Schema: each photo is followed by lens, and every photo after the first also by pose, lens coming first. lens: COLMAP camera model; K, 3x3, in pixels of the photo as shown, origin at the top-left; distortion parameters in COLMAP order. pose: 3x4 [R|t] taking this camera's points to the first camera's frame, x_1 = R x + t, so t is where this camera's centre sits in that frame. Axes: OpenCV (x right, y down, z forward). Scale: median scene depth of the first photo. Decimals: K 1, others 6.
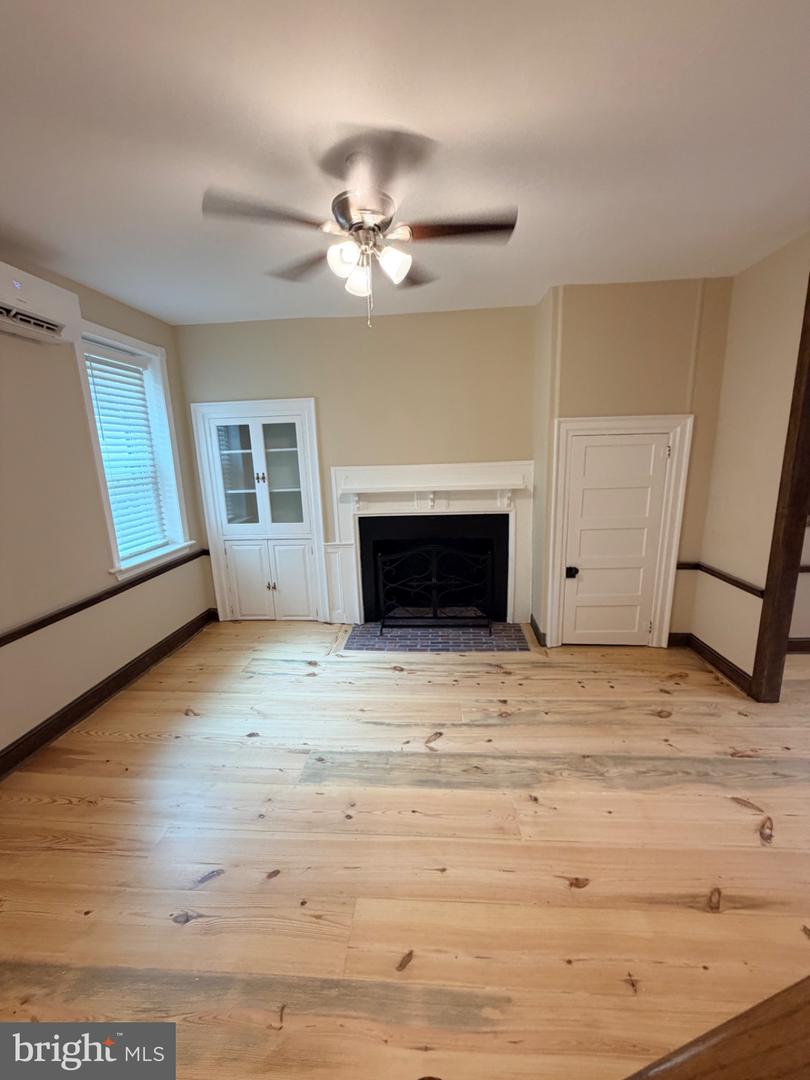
lens RADIAL K [[433.3, 0, 406.2], [0, 433.3, 539.7], [0, 0, 1]] dist [-0.001434, 0.001056]
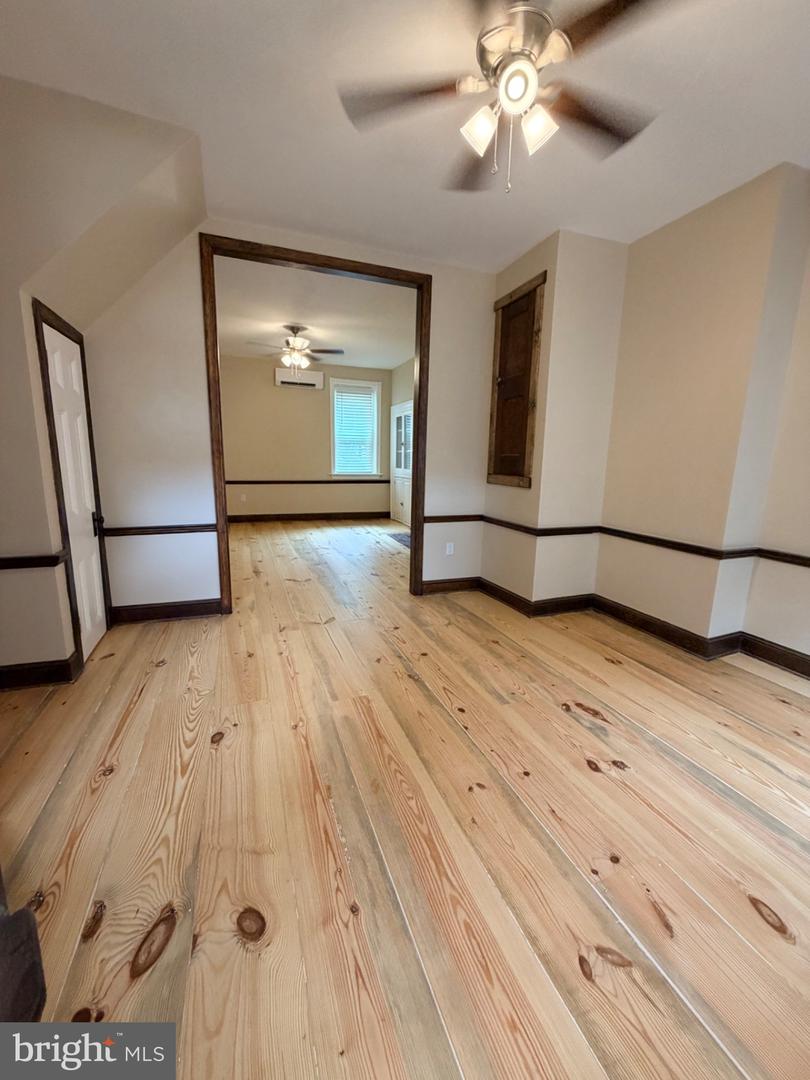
lens RADIAL K [[433.3, 0, 403.9], [0, 433.3, 538.6], [0, 0, 1]] dist [-0.001434, 0.001056]
pose [[0.412929, 0.209523, -0.886335, 1.732298], [-0.218532, 0.967542, 0.126909, 0.019427], [0.884157, 0.141288, 0.445314, 0.262568]]
